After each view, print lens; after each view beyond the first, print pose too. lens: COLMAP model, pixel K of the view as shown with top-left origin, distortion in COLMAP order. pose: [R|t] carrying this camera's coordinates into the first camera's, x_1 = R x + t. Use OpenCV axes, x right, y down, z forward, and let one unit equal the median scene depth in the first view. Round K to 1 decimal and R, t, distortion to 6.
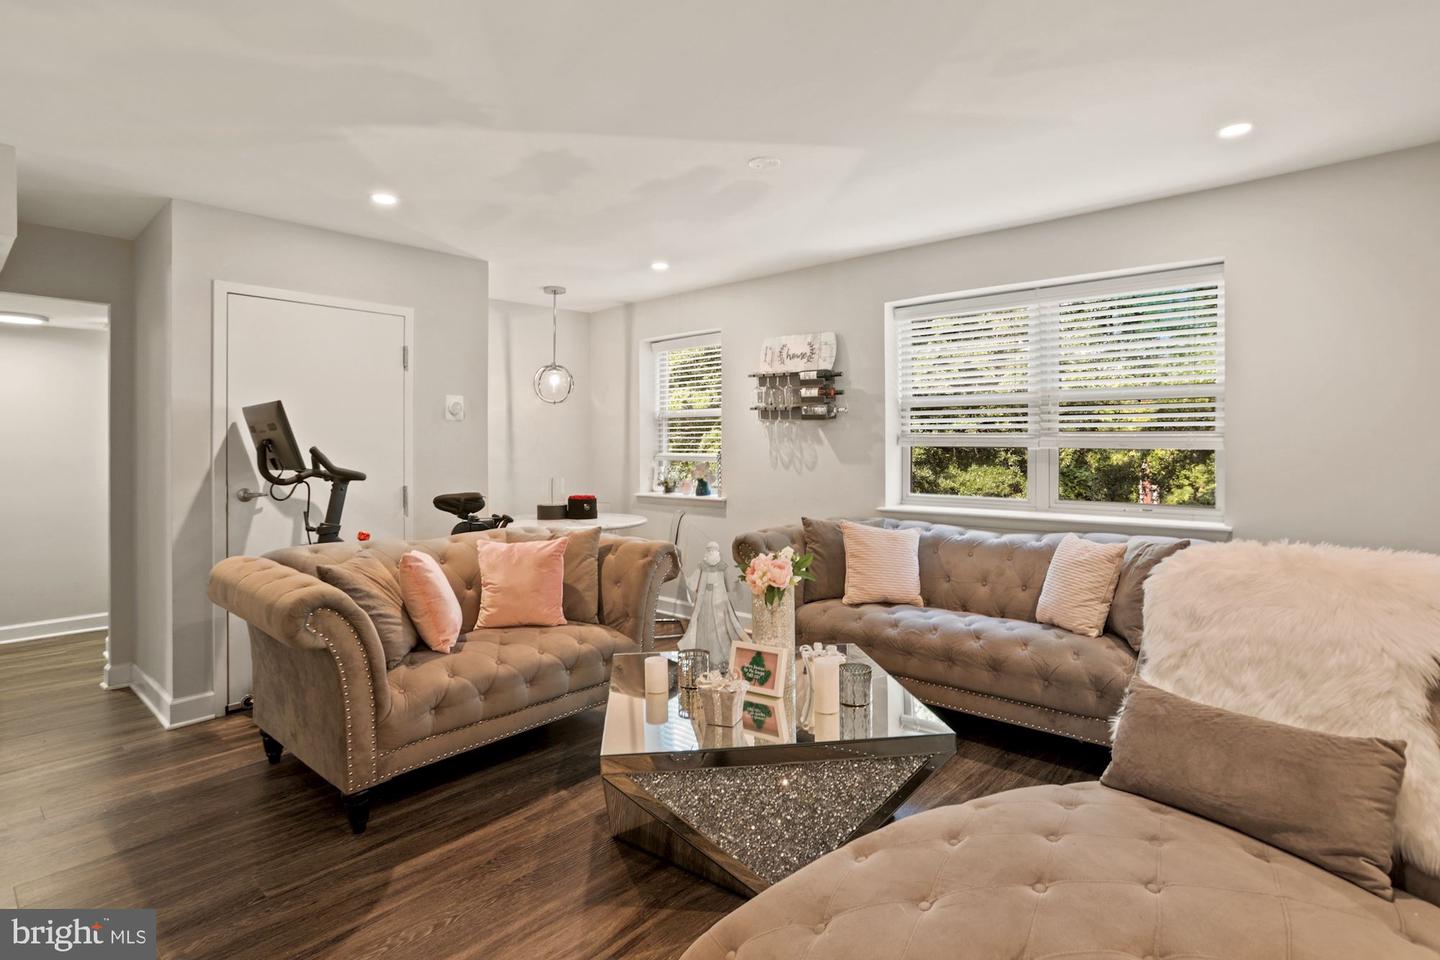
lens RADIAL K [[699.1, 0, 722.6], [0, 699.1, 454.4], [0, 0, 1]] dist [-0.059220, 0.032590]
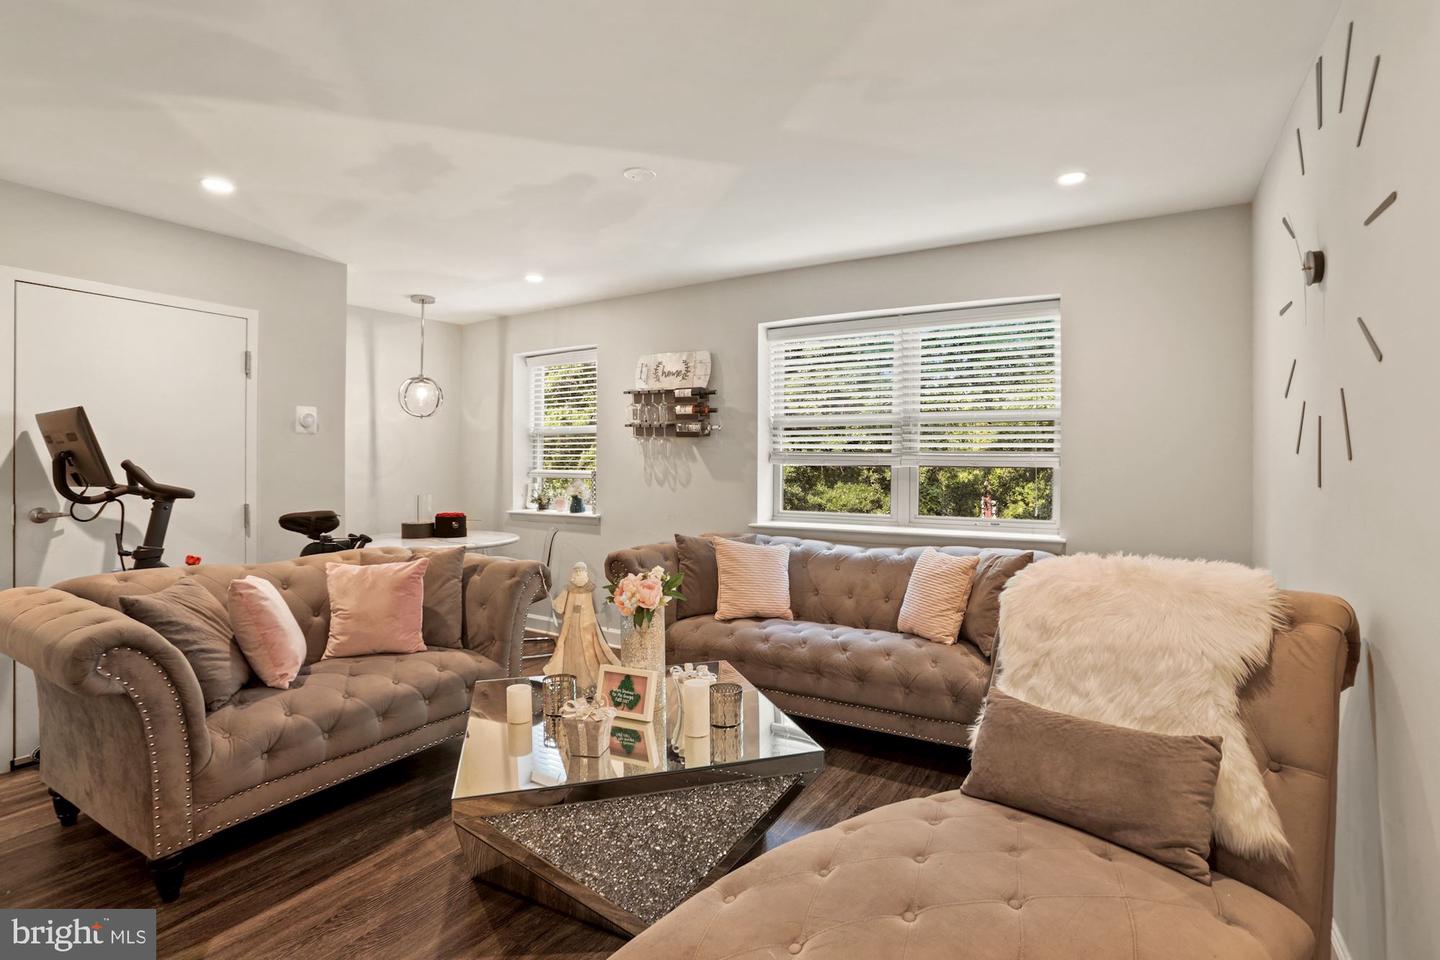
lens RADIAL K [[673.1, 0, 720.0], [0, 673.1, 480.0], [0, 0, 1]] dist [-0.074693, 0.036300]
pose [[0.985112, 0.002435, 0.171895, 0.013783], [-0.004584, 0.999916, 0.012105, 0.000618], [-0.171852, -0.012713, 0.985041, 0.051632]]
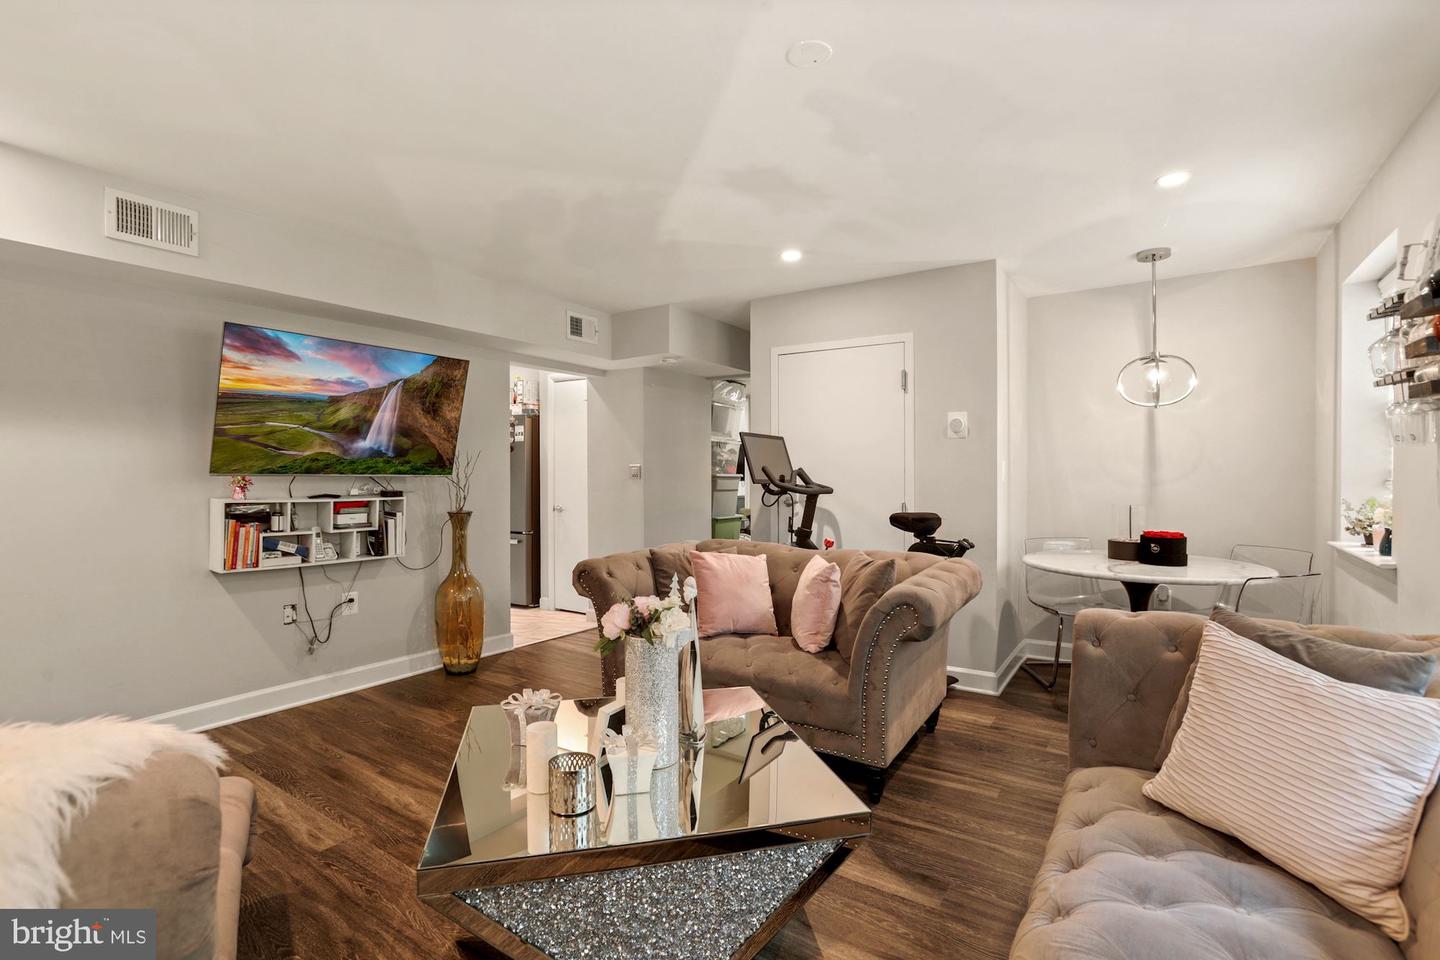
lens RADIAL K [[671.6, 0, 727.7], [0, 671.6, 475.3], [0, 0, 1]] dist [-0.067043, 0.033944]
pose [[0.154550, 0.008089, -0.987952, 0.709707], [-0.006093, 0.999955, 0.007234, -0.003089], [0.987966, 0.004902, 0.154593, 0.811021]]
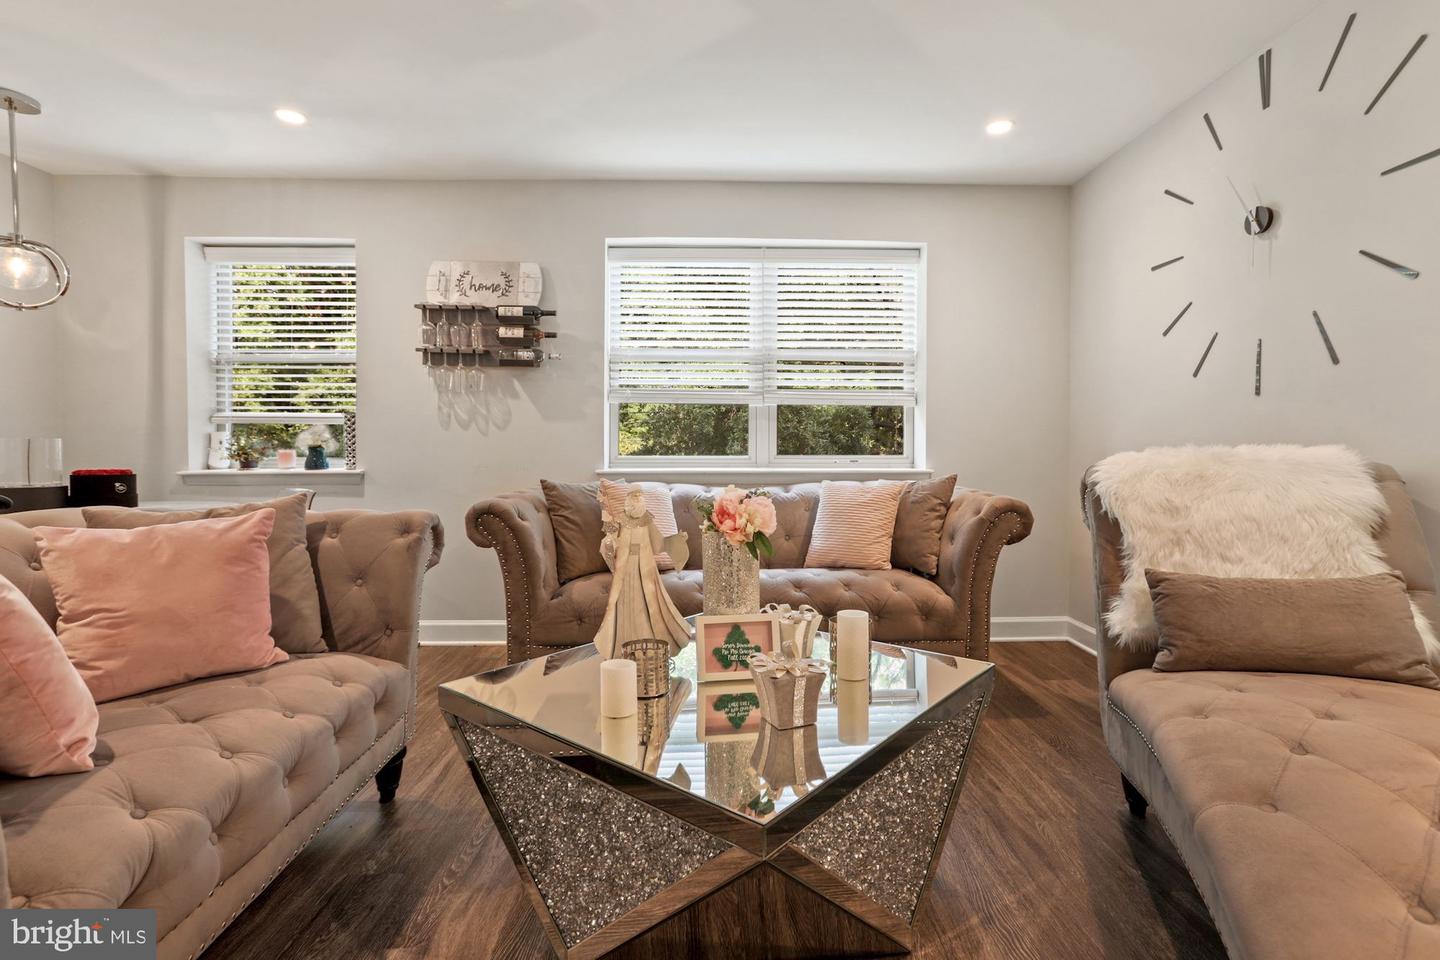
lens RADIAL K [[679.3, 0, 719.7], [0, 679.3, 464.0], [0, 0, 1]] dist [0.001265, 0.000973]
pose [[0.747580, -0.012641, 0.664051, -0.342009], [0.002817, 0.999870, 0.015862, 0.081286], [-0.664165, -0.009988, 0.747519, 0.373519]]
